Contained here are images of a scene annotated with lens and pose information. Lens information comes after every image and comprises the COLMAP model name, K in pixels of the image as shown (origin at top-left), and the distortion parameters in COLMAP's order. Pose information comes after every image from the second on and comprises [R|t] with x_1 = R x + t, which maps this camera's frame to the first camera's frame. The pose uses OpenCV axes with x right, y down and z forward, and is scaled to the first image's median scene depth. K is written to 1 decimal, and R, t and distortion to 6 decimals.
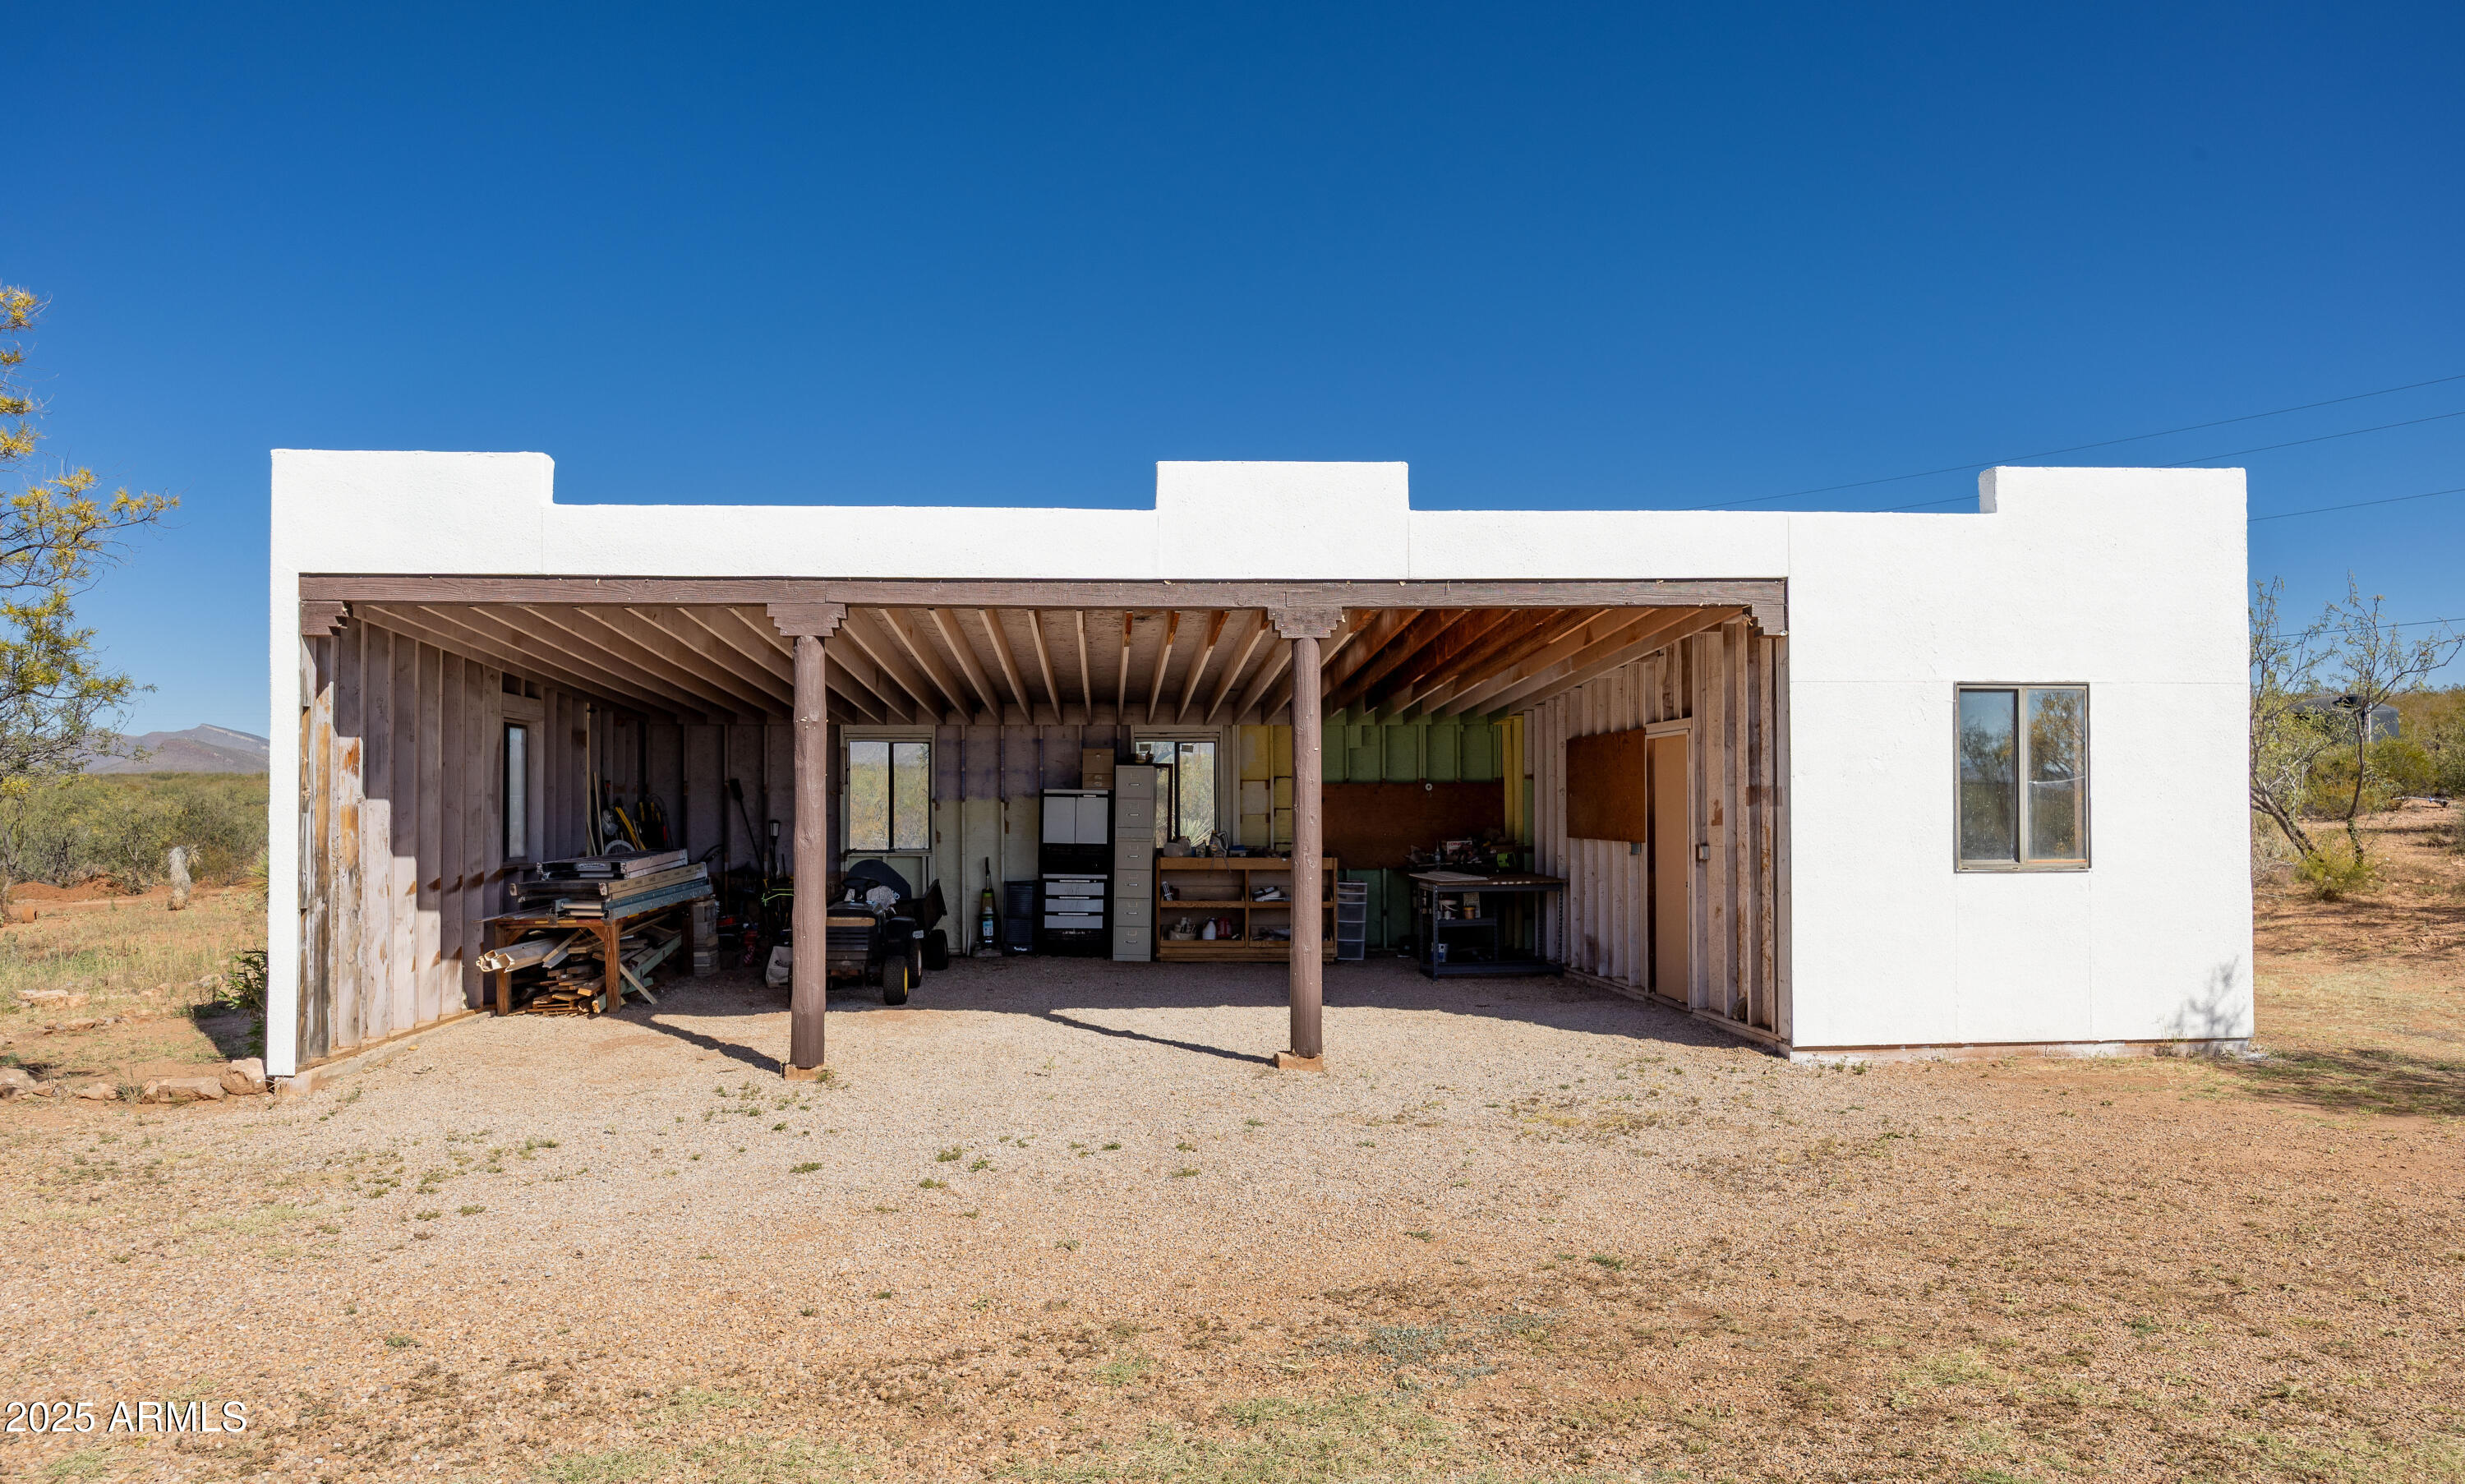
lens RADIAL K [[1679.1, 0, 1232.5], [0, 1679.1, 742.0], [0, 0, 1]] dist [-0.005741, -0.001599]
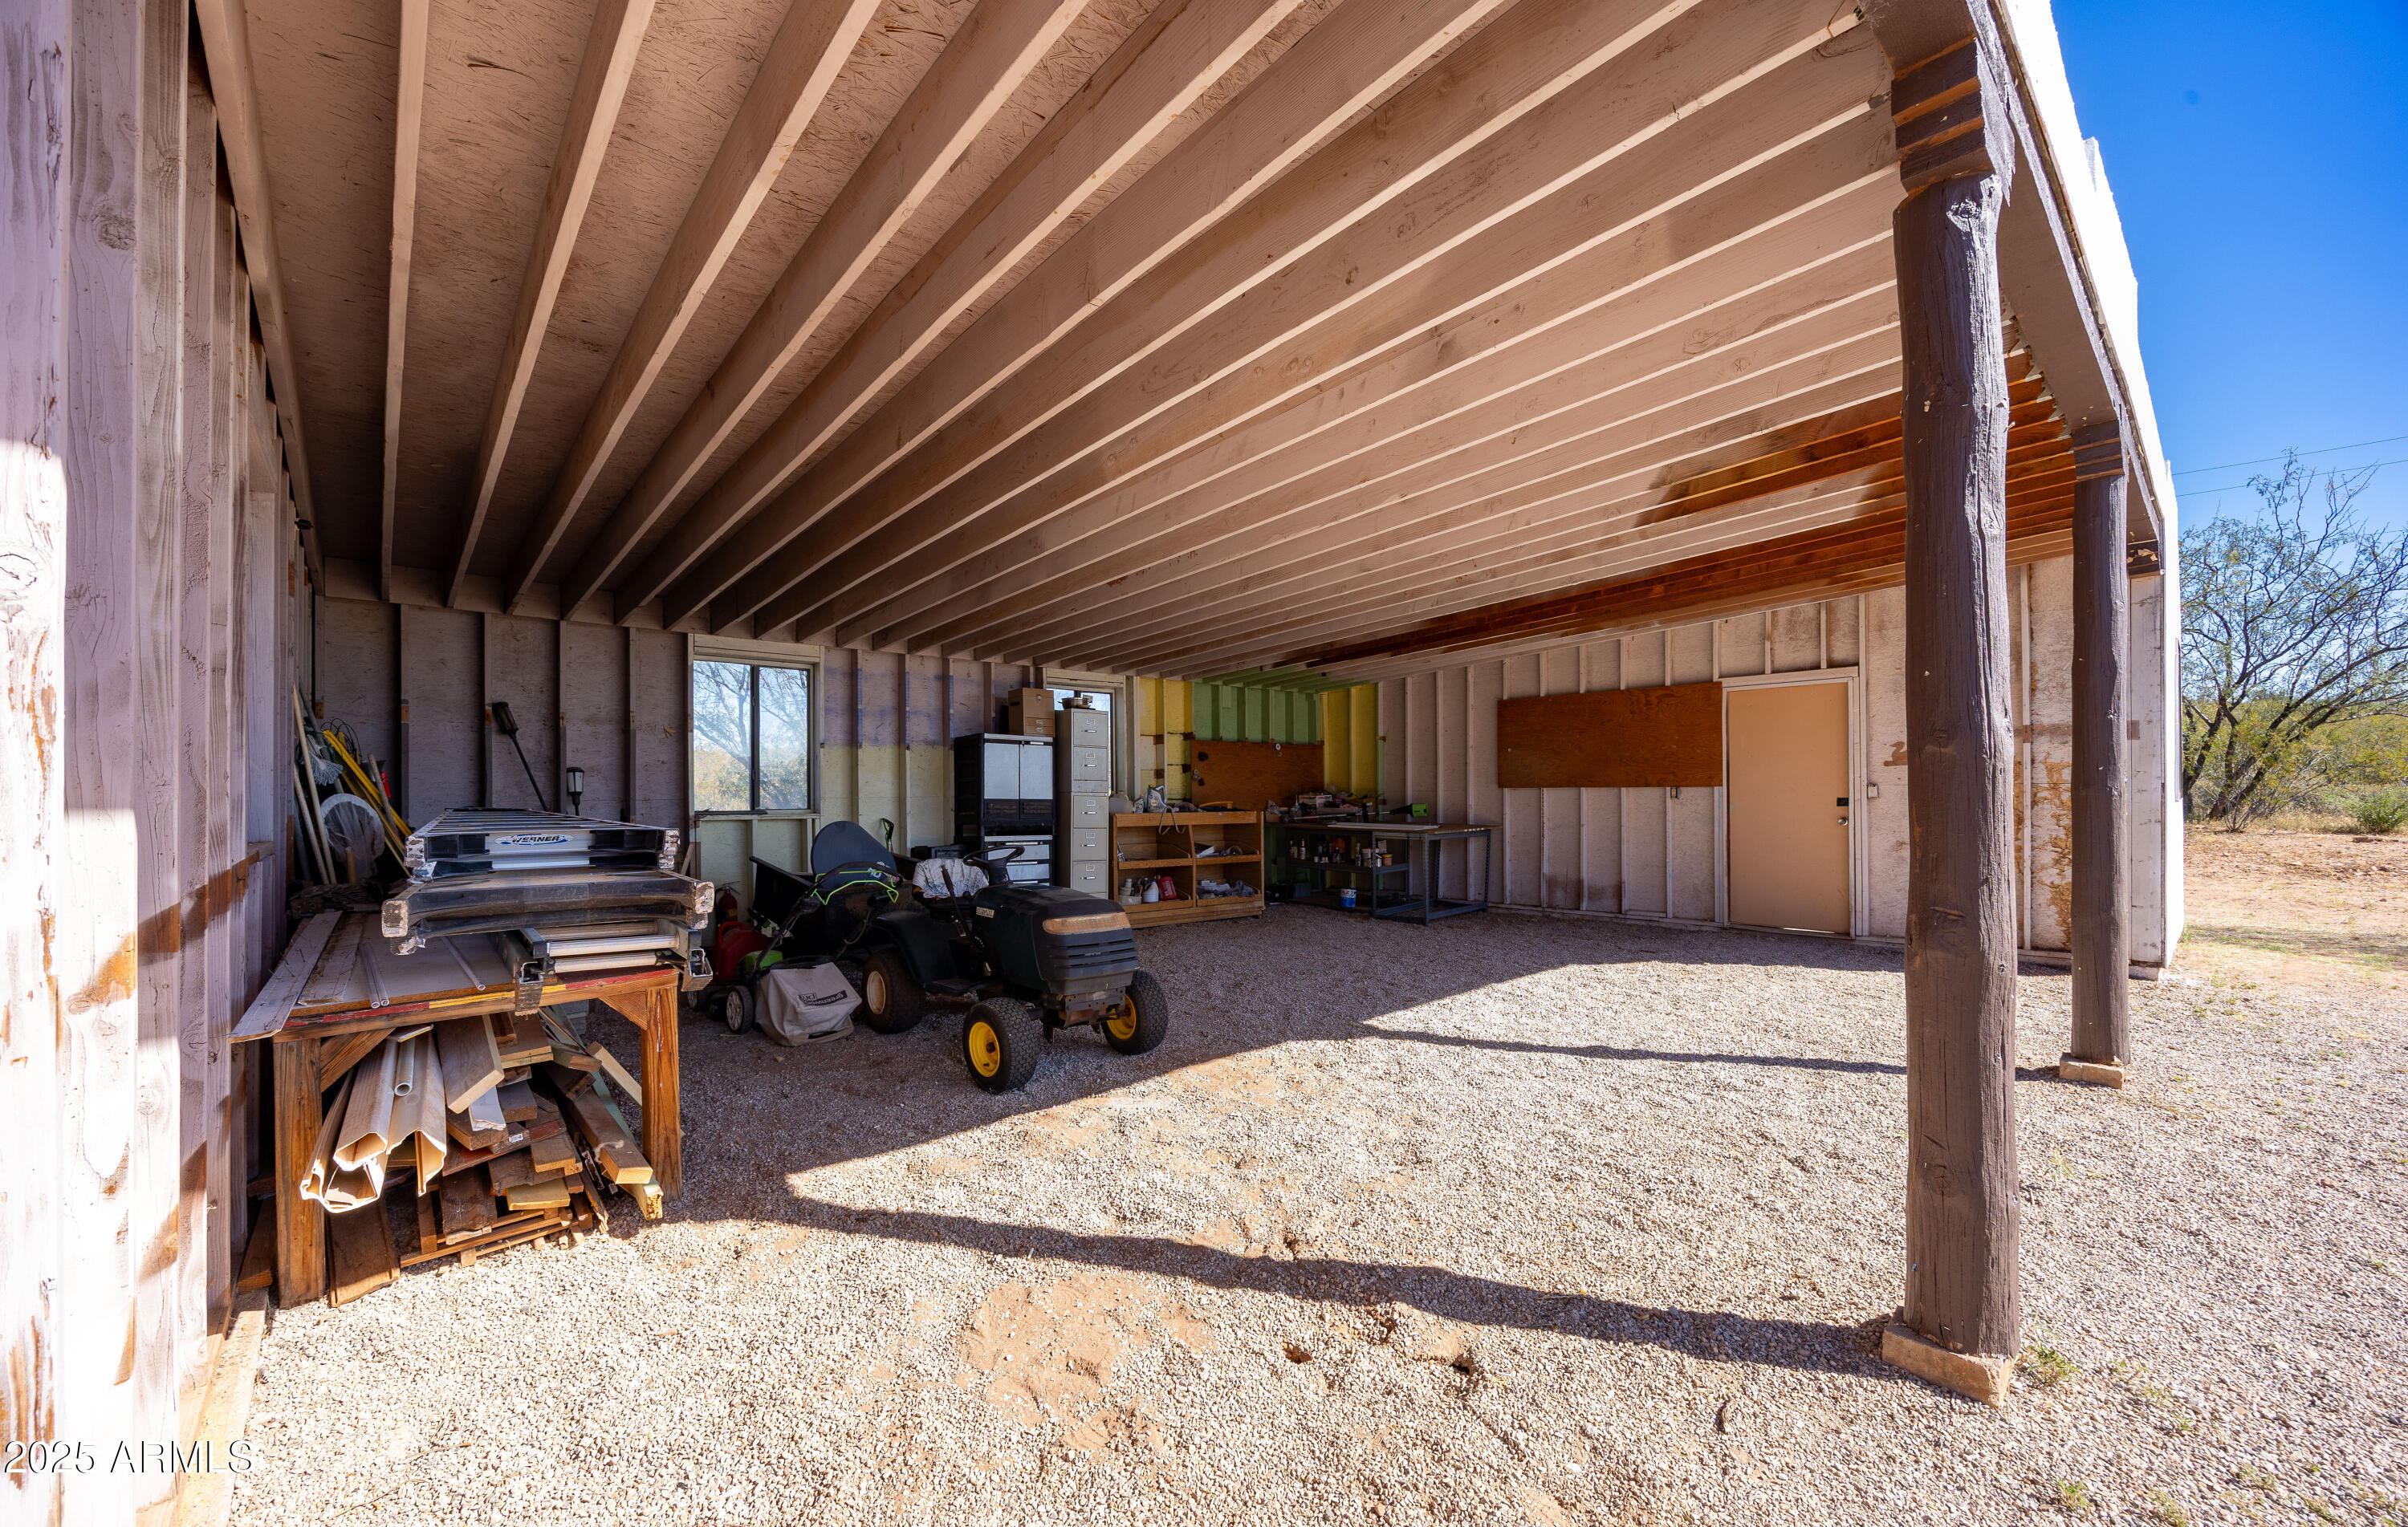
lens RADIAL K [[944.9, 0, 1204.0], [0, 944.9, 763.5], [0, 0, 1]] dist [0.001588, 0.000138]
pose [[0.780804, 0.016424, 0.624560, -0.318420], [-0.020118, 0.999797, -0.001140, 0.041255], [-0.624452, -0.011675, 0.780976, 0.571782]]
